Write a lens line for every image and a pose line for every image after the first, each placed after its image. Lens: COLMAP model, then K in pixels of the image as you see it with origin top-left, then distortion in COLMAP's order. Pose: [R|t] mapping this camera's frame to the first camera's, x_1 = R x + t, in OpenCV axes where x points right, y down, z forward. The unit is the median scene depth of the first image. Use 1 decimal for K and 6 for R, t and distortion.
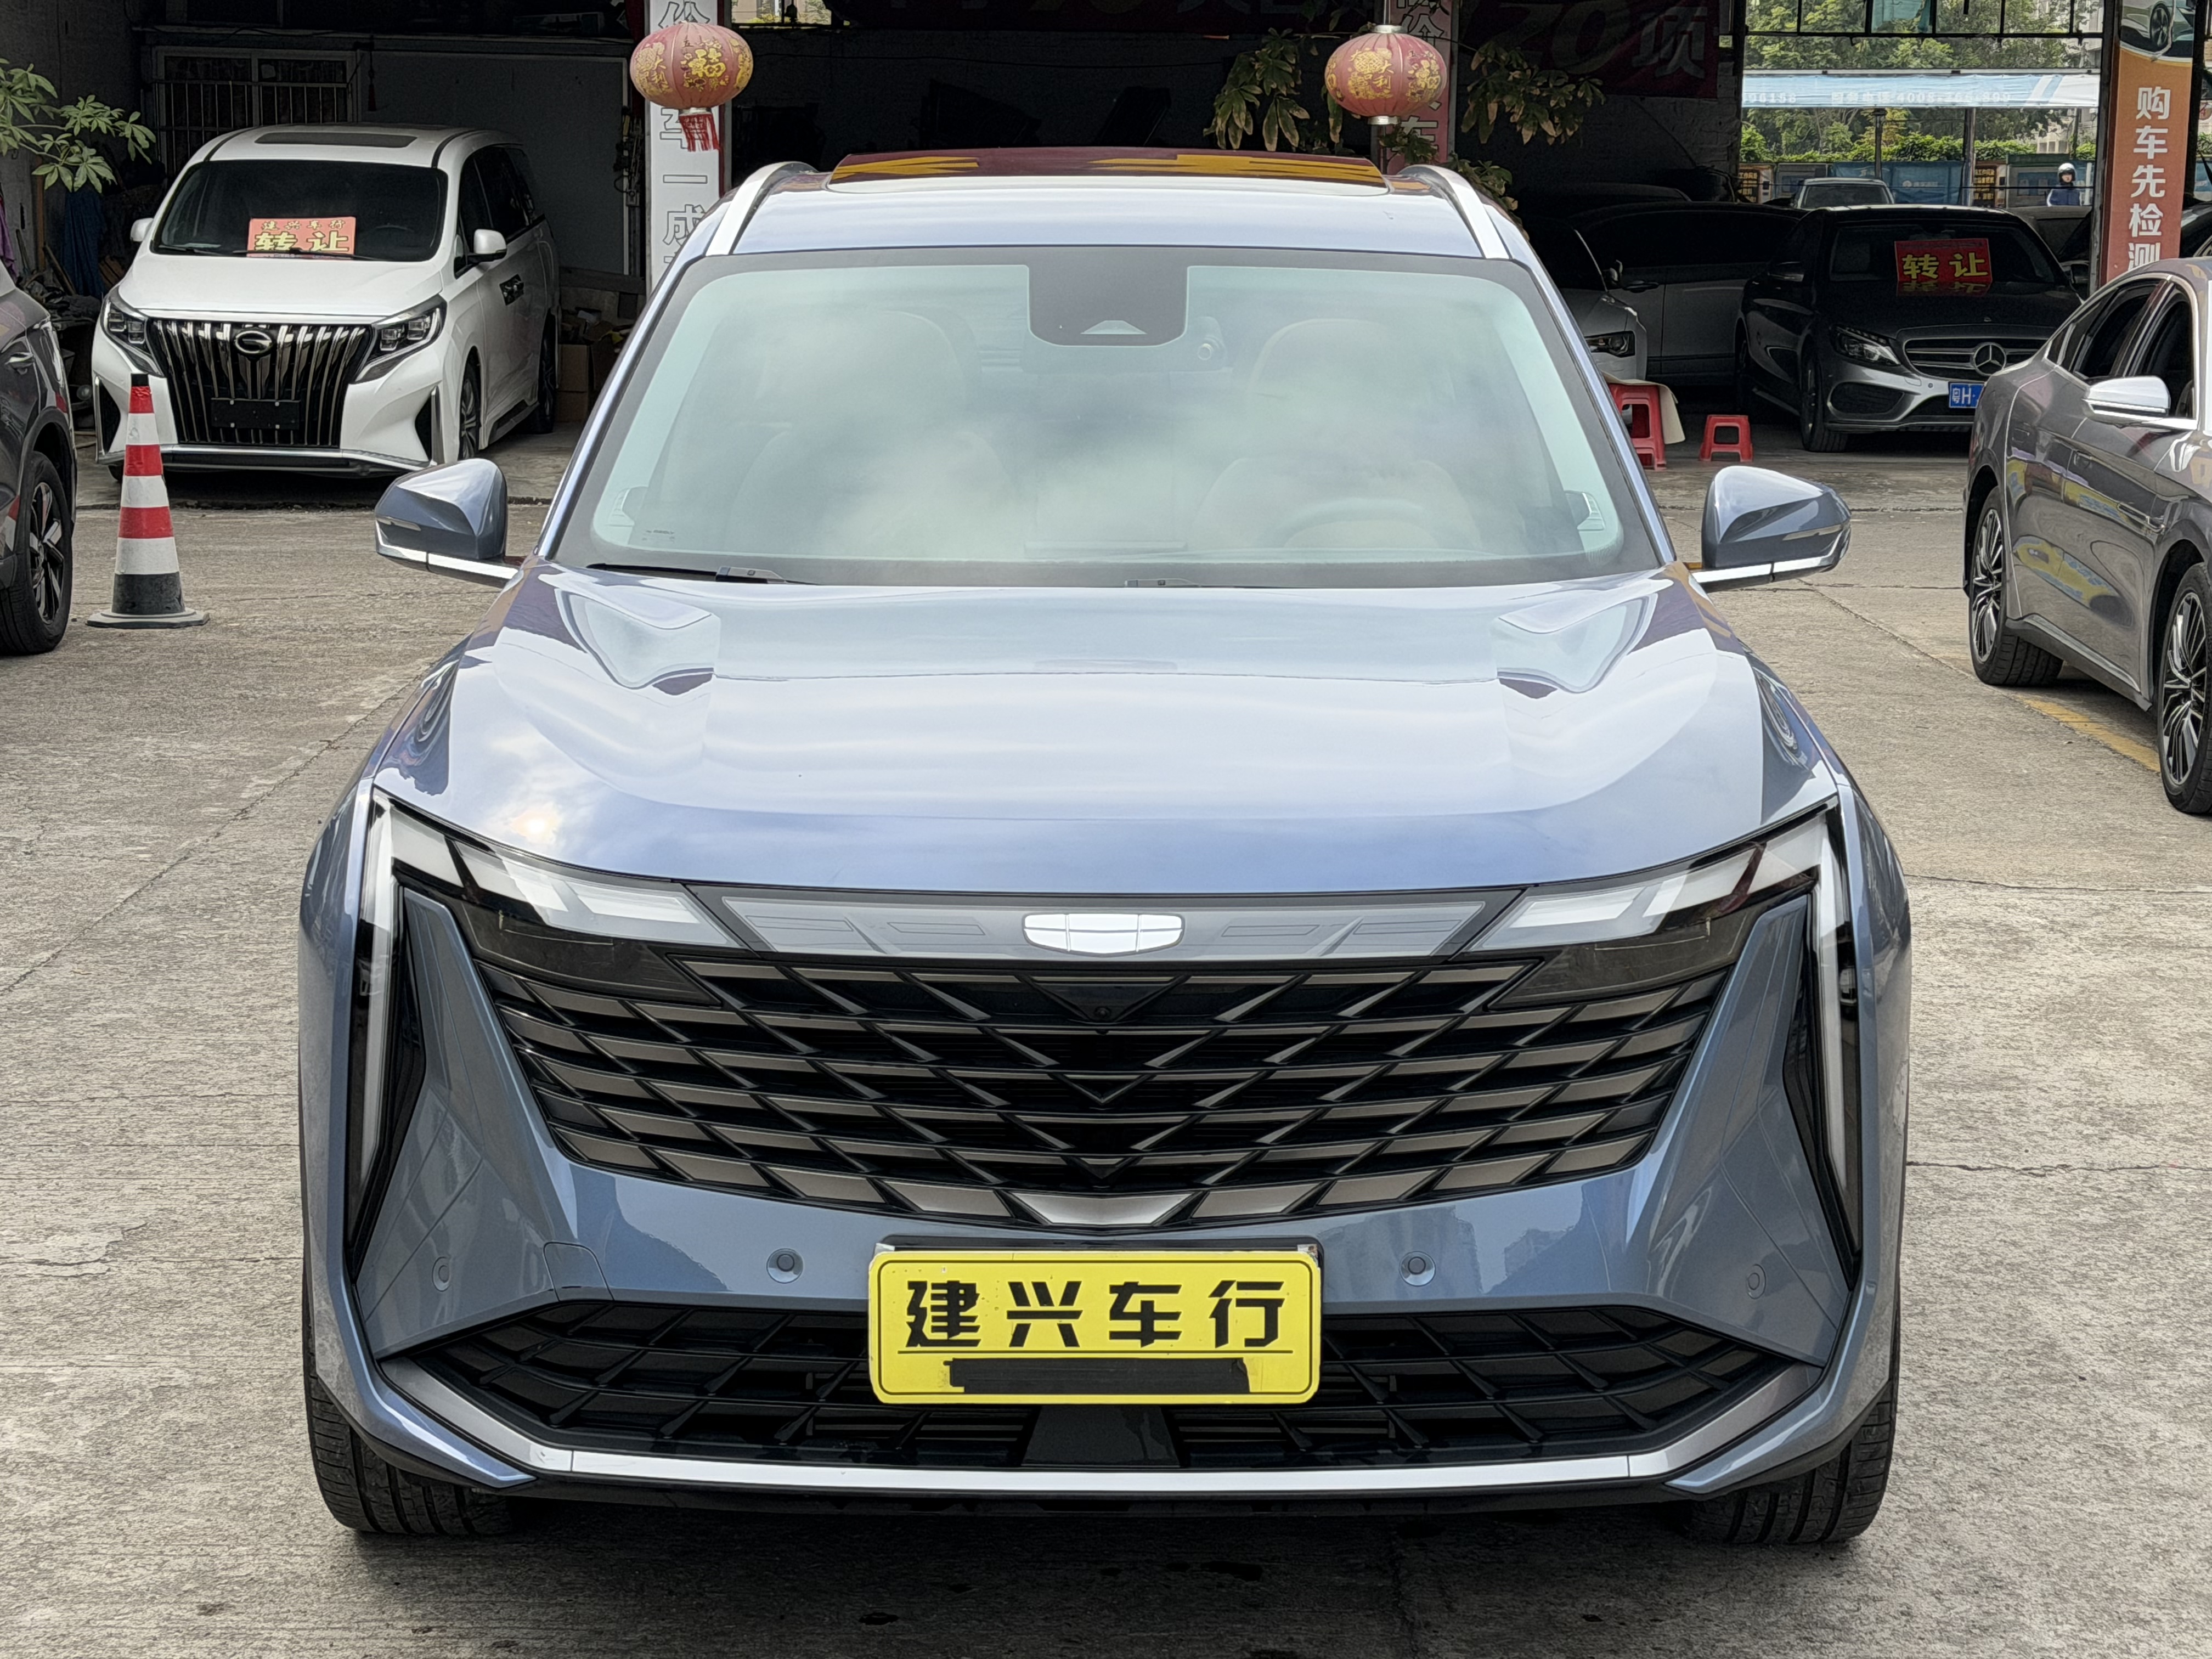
lens RADIAL K [[4043.2, 0, 1210.2], [0, 4043.2, 832.8], [0, 0, 1]] dist [0.175099, 0.000000]
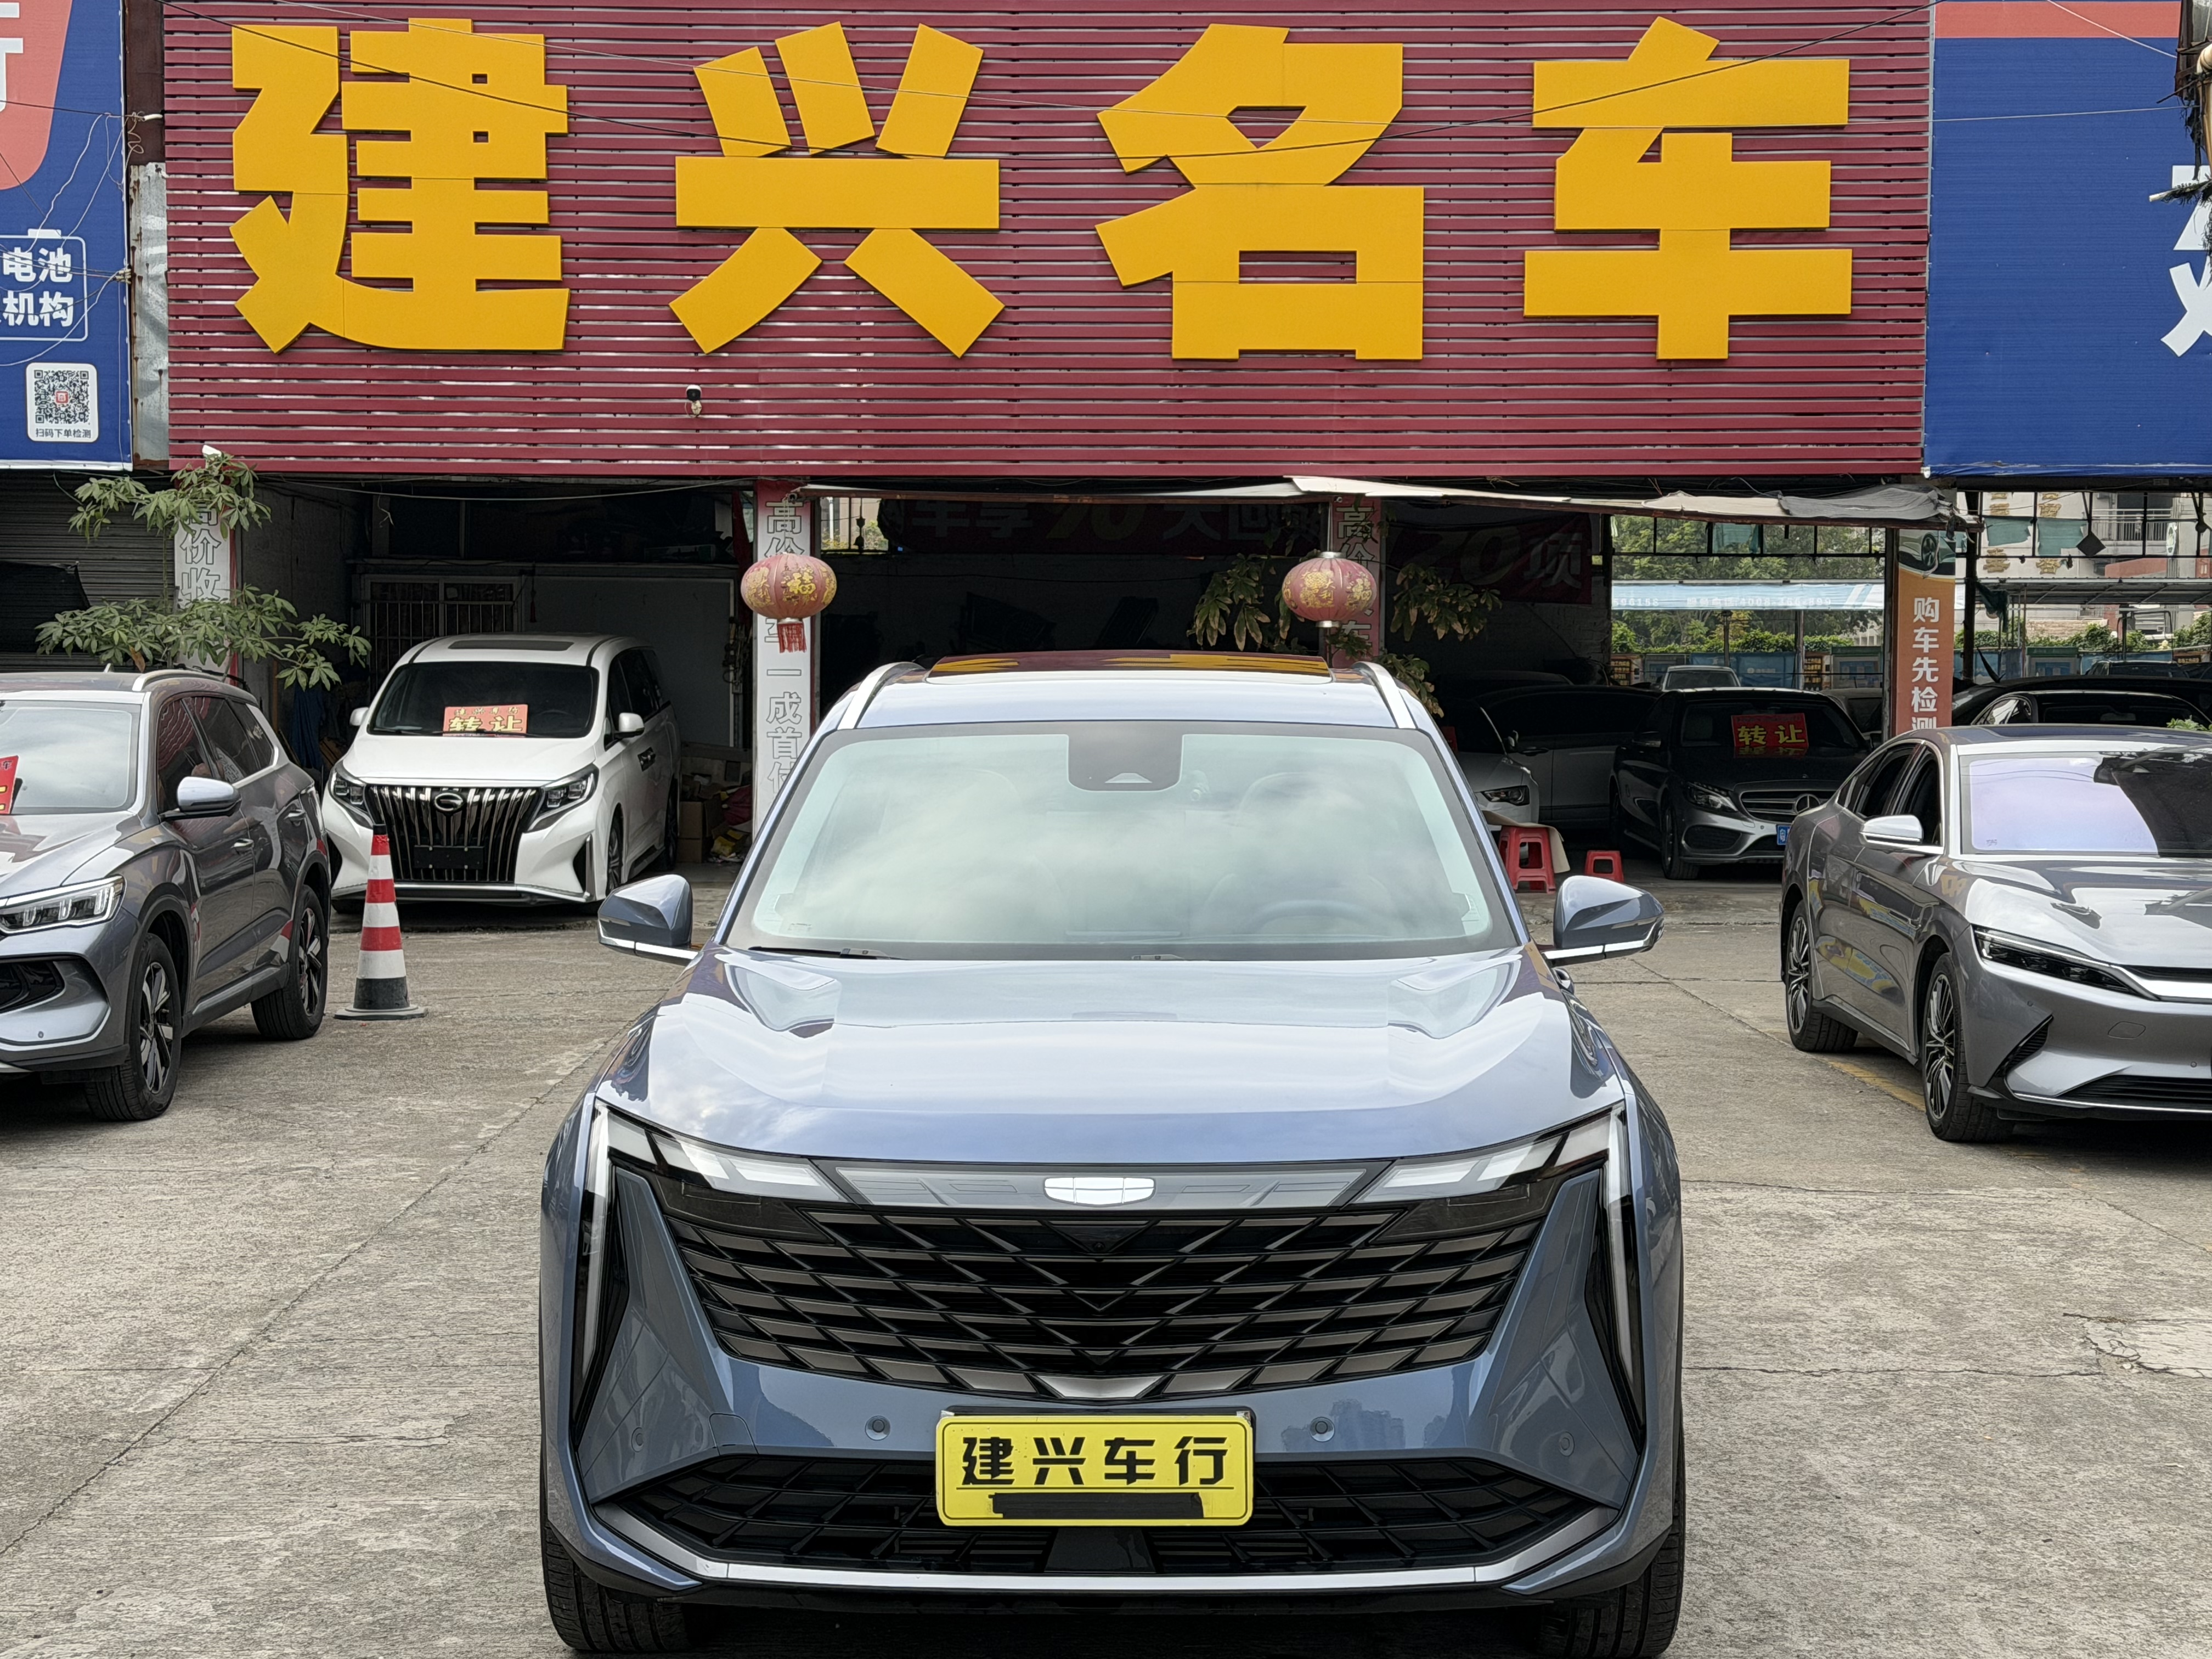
lens RADIAL K [[3357.1, 0, 1124.2], [0, 3357.1, 833.7], [0, 0, 1]] dist [0.140266, 0.000000]
pose [[0.999701, -0.005397, -0.023853, 0.011297], [0.002747, 0.993954, -0.109764, 0.029465], [0.024301, 0.109666, 0.993671, -0.200004]]
